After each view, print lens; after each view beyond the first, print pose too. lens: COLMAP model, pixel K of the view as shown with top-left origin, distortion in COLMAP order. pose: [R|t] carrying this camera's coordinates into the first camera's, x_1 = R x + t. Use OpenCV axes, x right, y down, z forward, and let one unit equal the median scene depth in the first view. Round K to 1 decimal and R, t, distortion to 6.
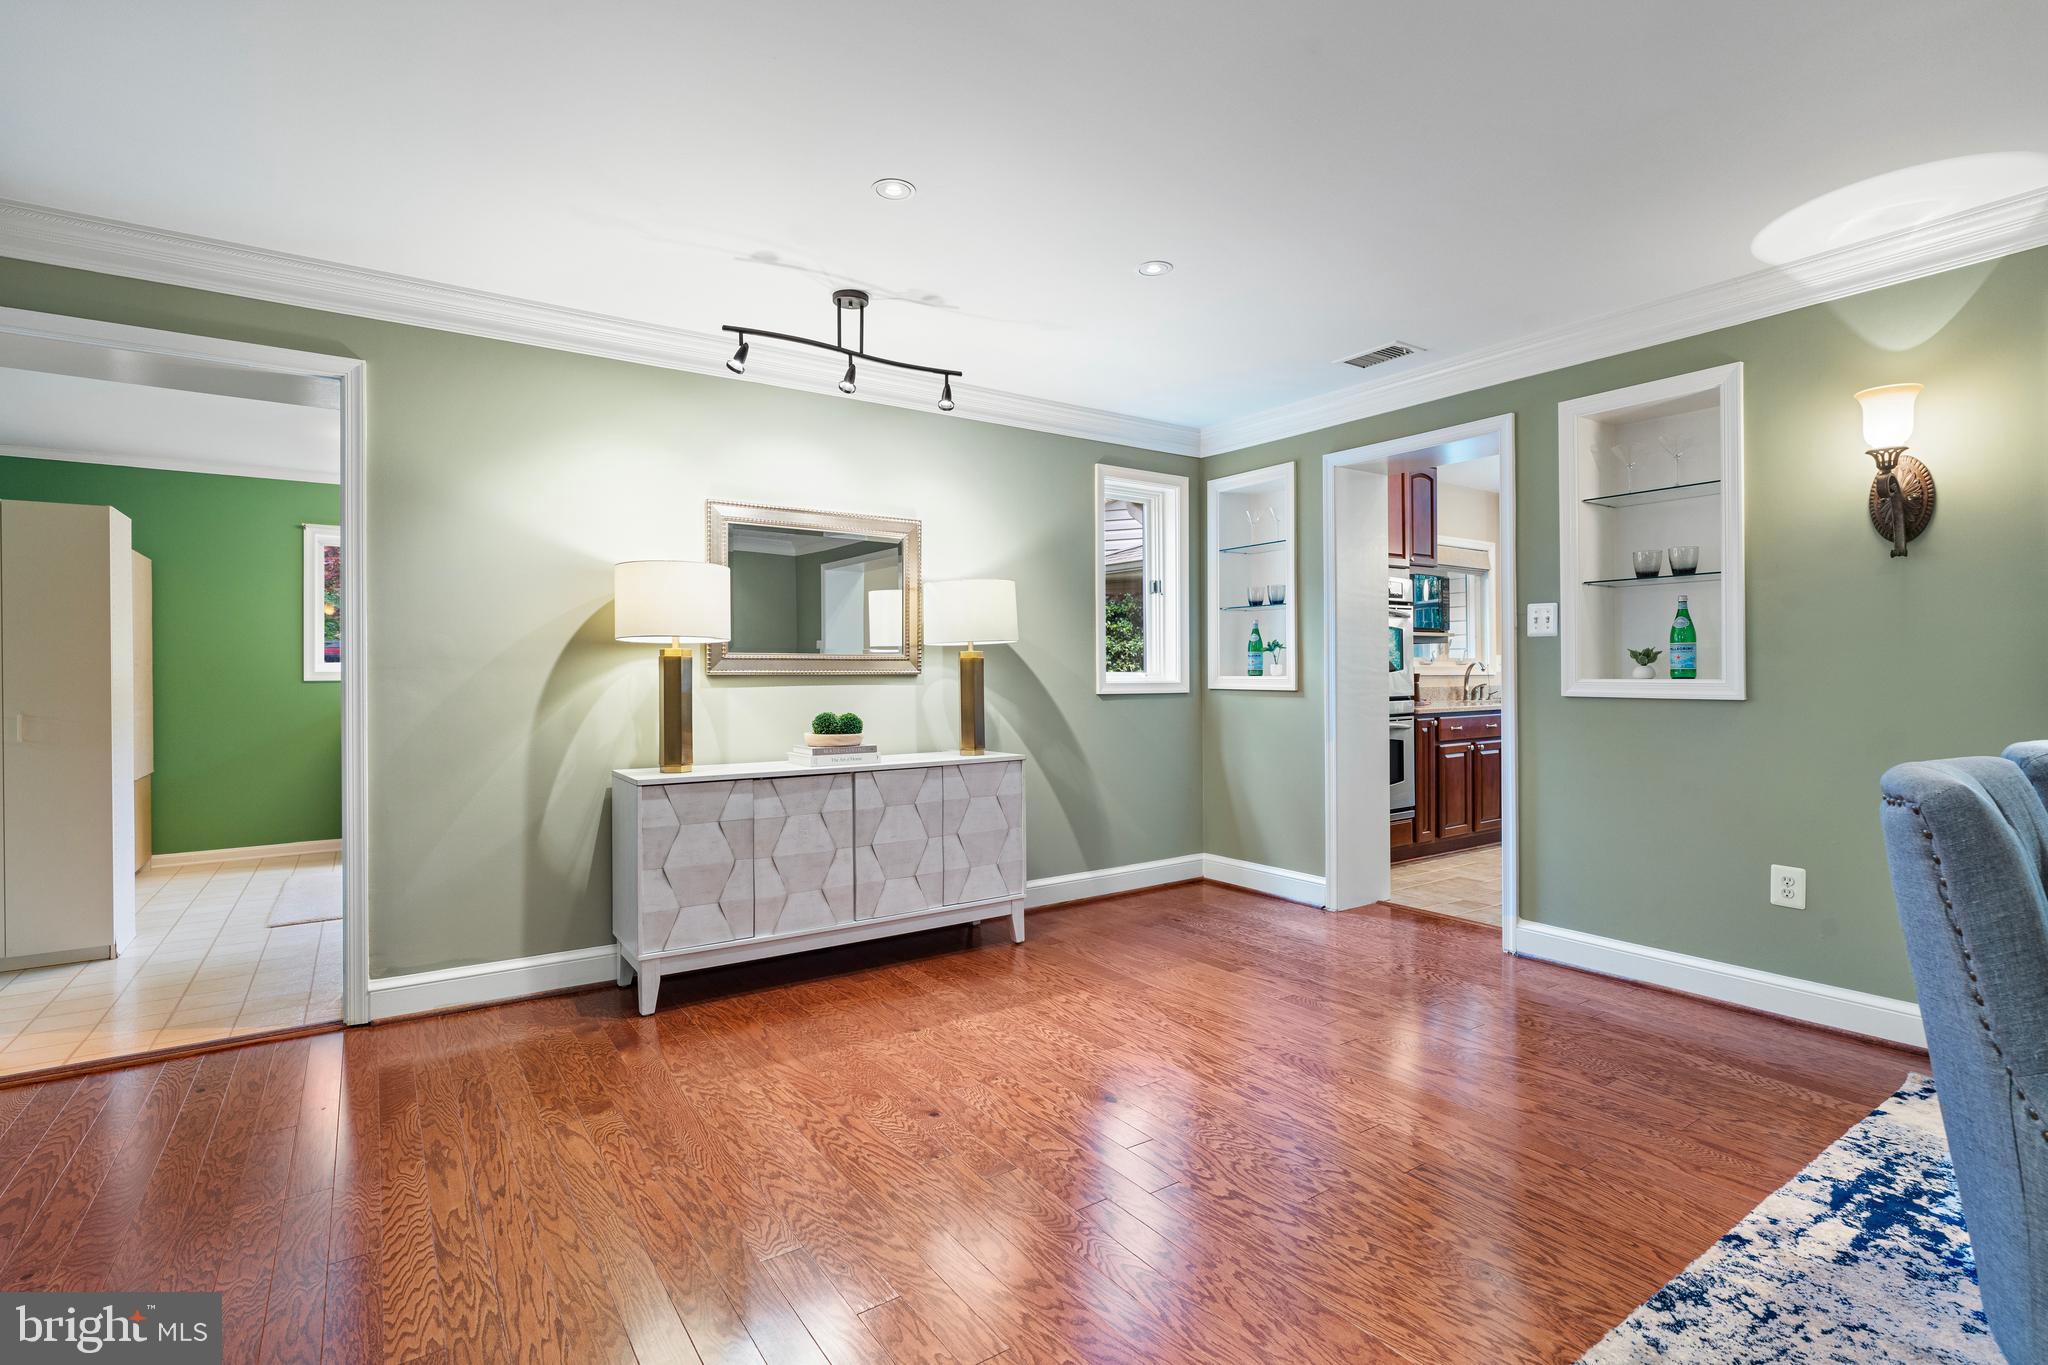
lens RADIAL K [[935.7, 0, 1046.0], [0, 935.7, 670.4], [0, 0, 1]] dist [-0.007507, 0.003094]
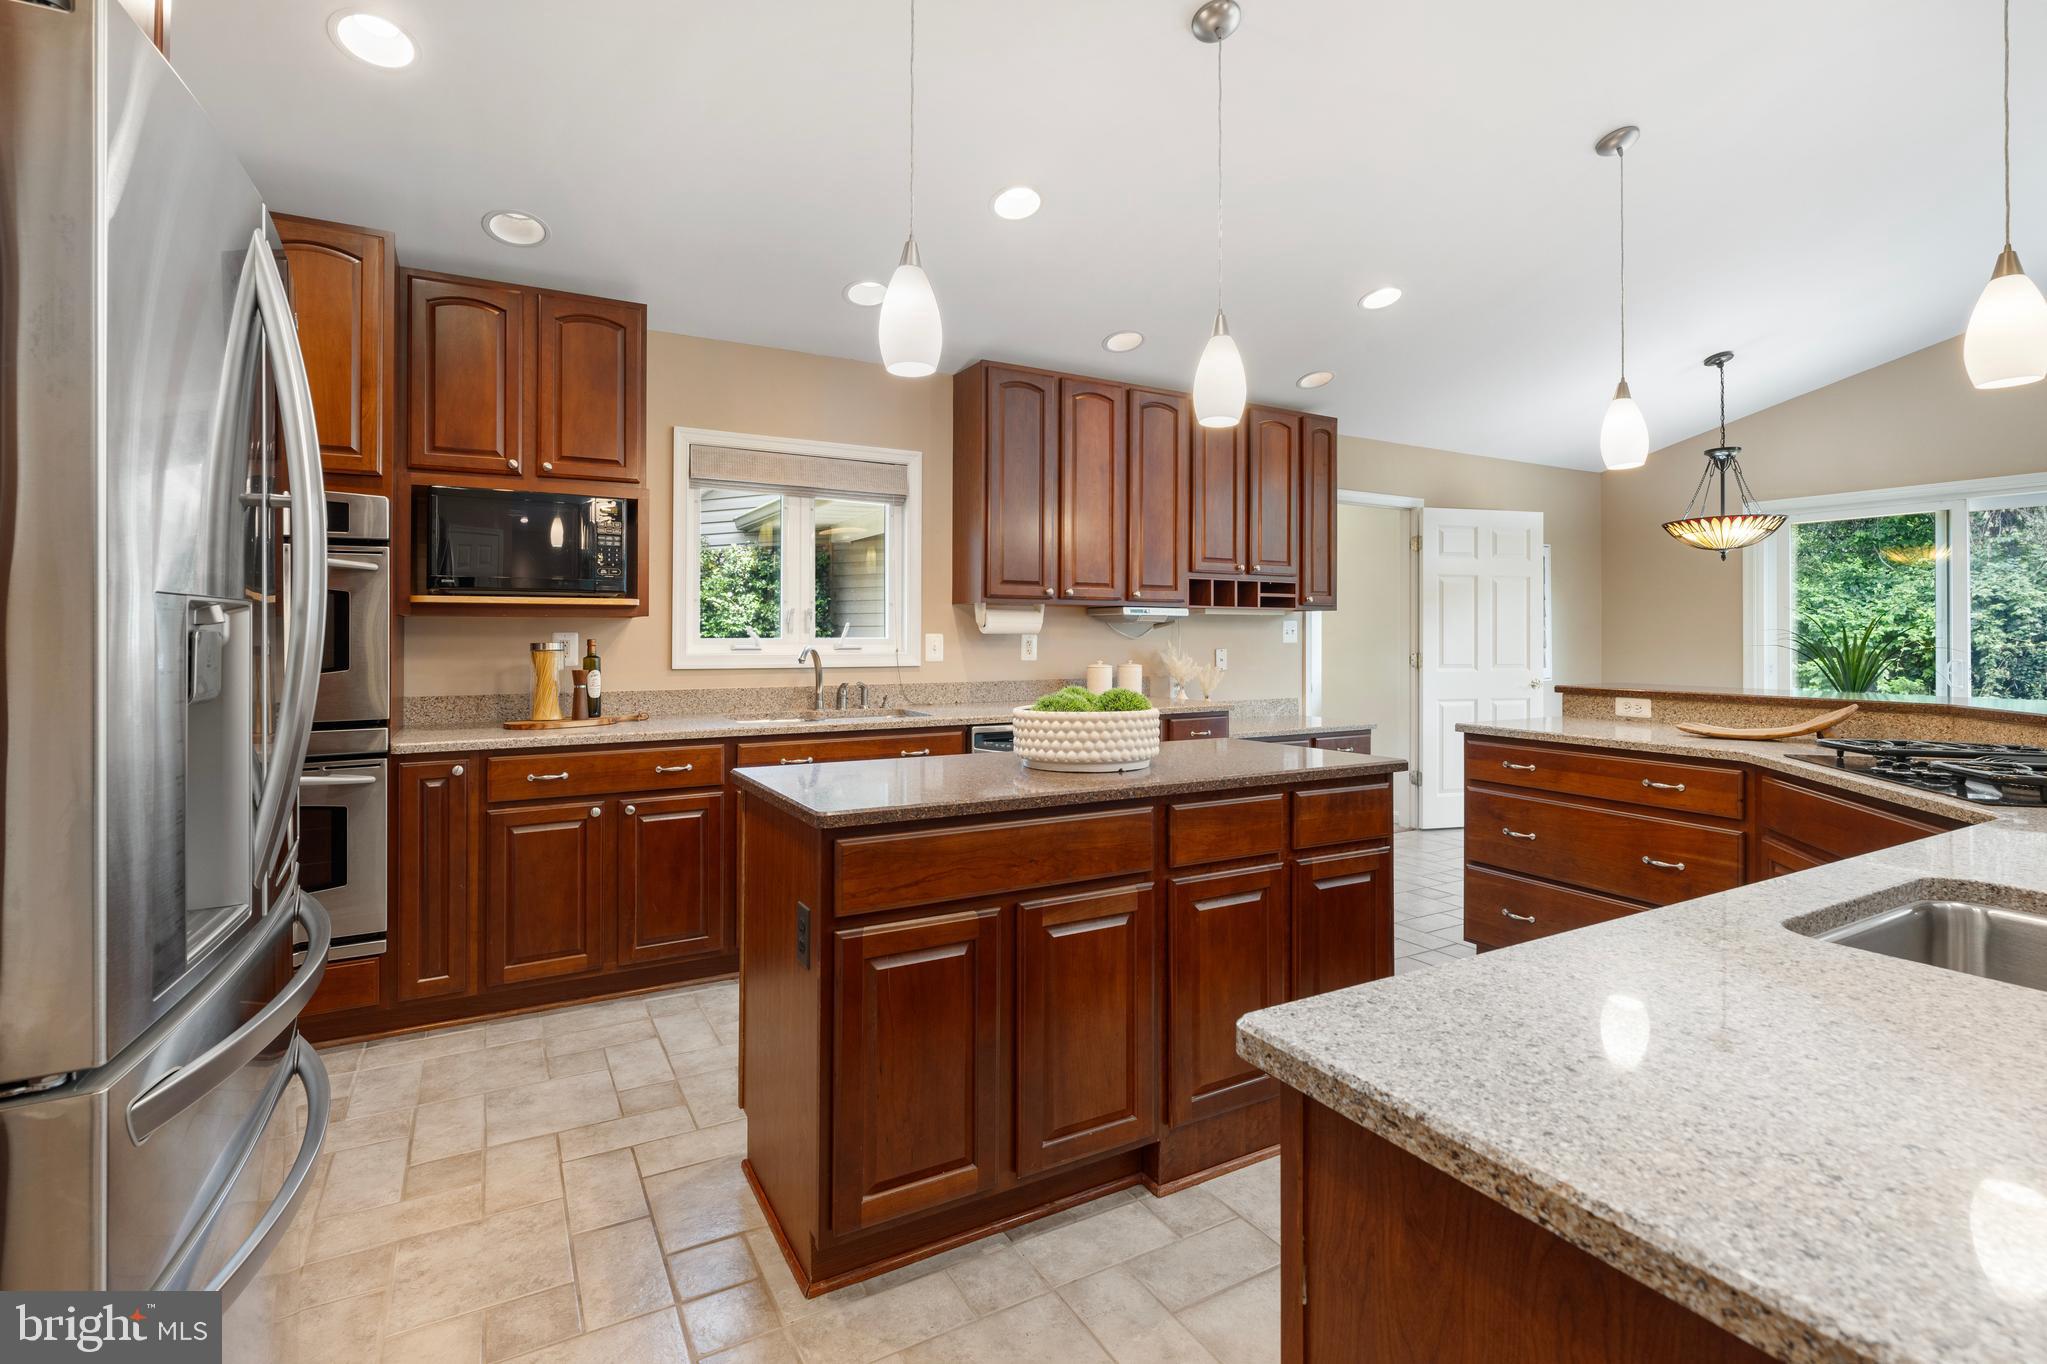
lens RADIAL K [[935.2, 0, 1036.2], [0, 935.2, 625.4], [0, 0, 1]] dist [-0.007507, 0.003094]
pose [[0.993492, 0.008682, -0.113574, 1.351695], [-0.008812, 0.999961, -0.000640, -0.041011], [0.113564, 0.001637, 0.993529, 0.905665]]
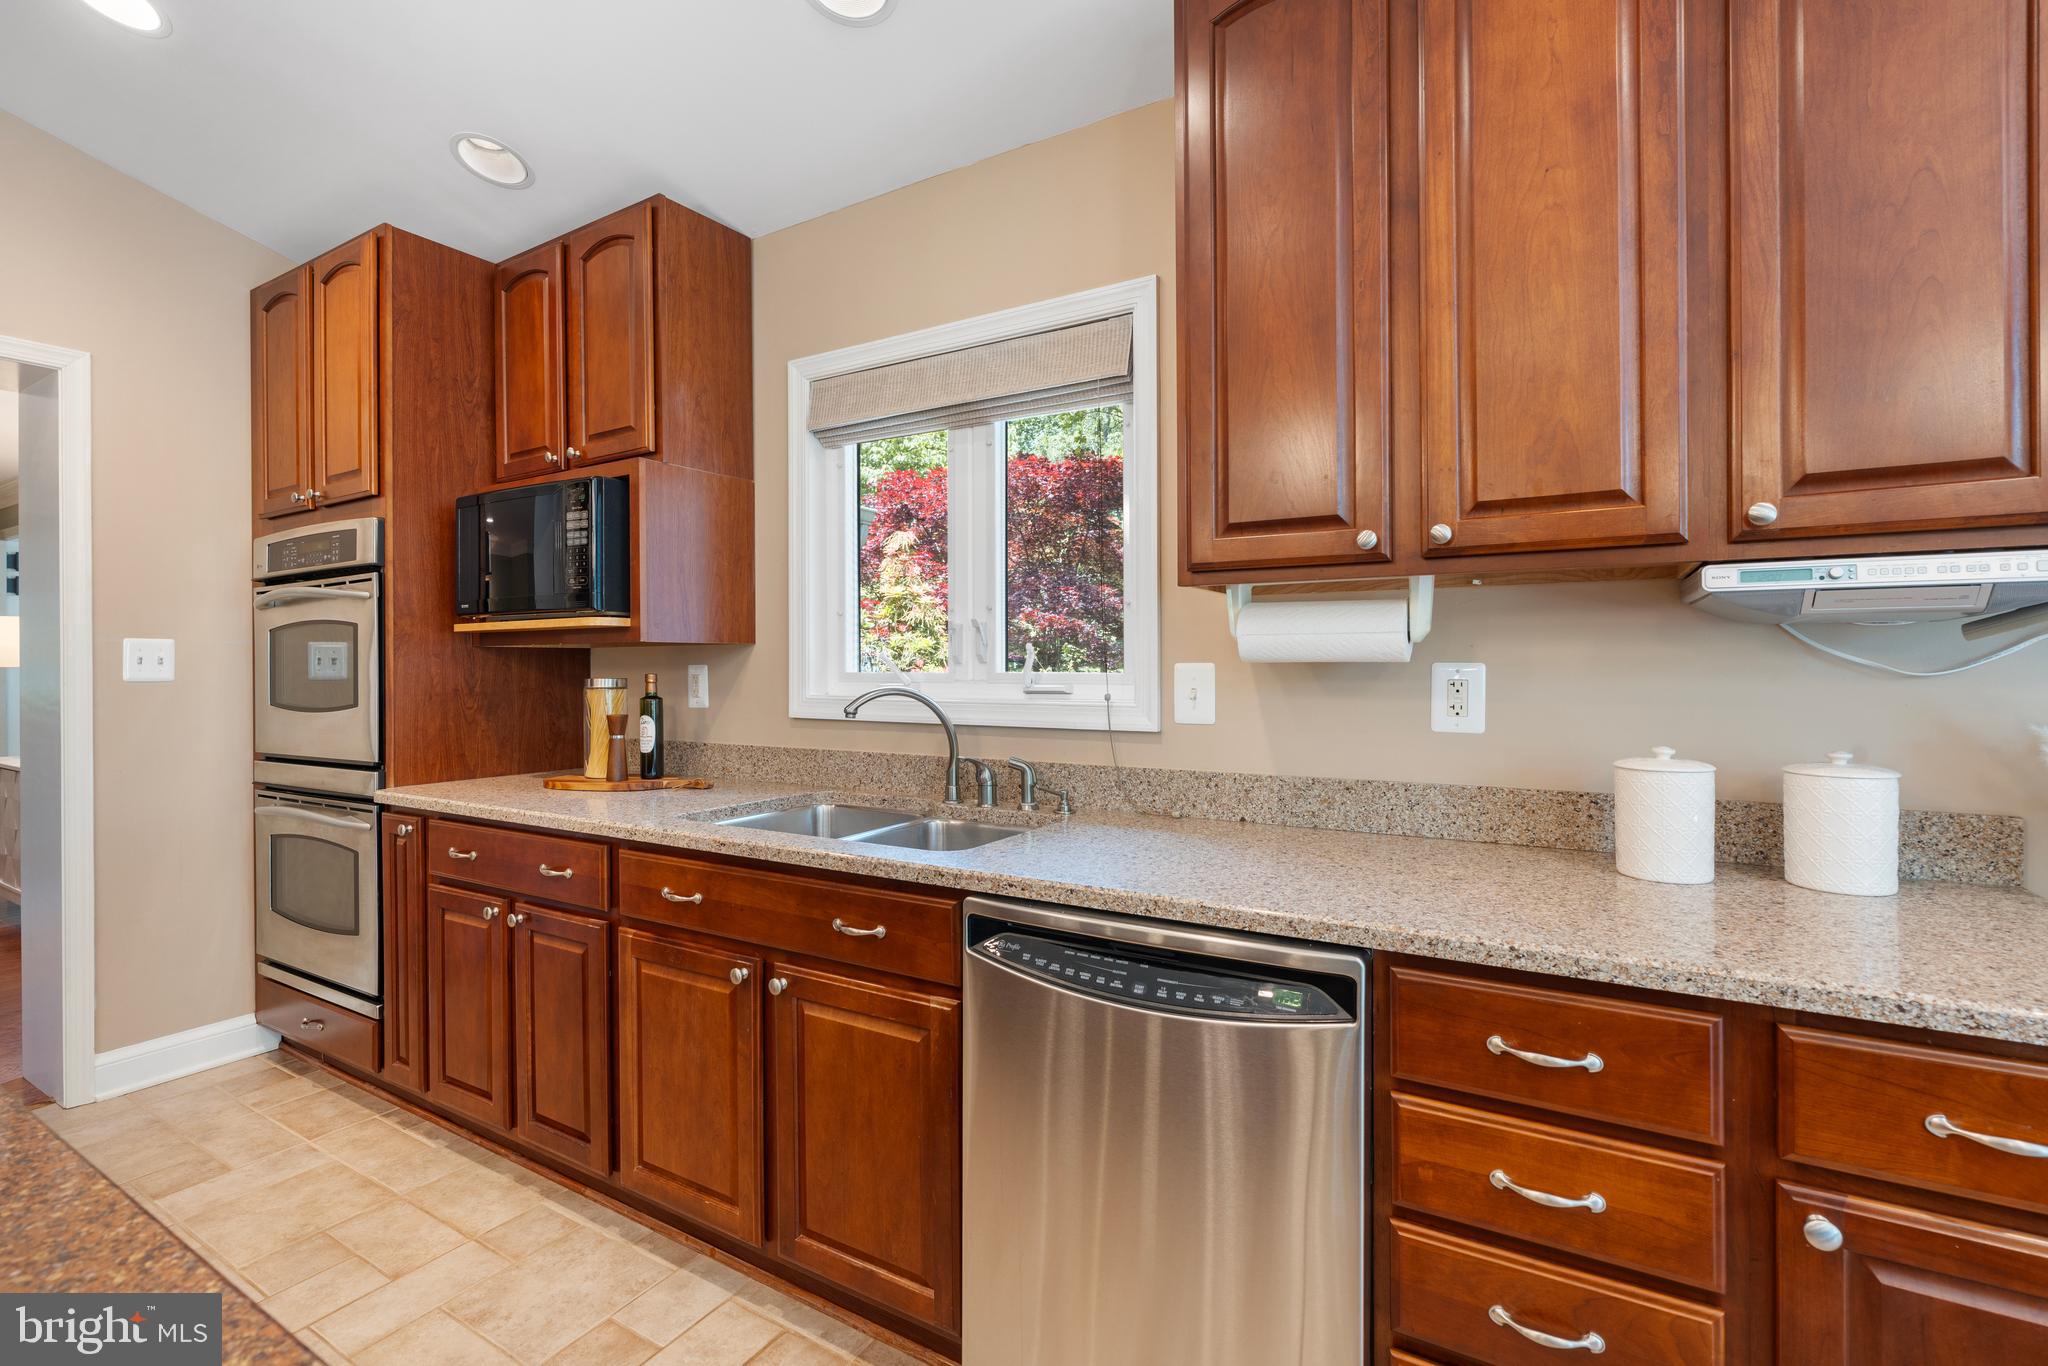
lens RADIAL K [[935.7, 0, 1016.1], [0, 935.7, 663.6], [0, 0, 1]] dist [-0.007507, 0.003094]
pose [[0.373814, 0.005906, -0.927485, 1.593490], [0.009134, 0.999908, 0.010049, -0.035357], [0.927459, -0.012229, 0.373726, 1.944876]]
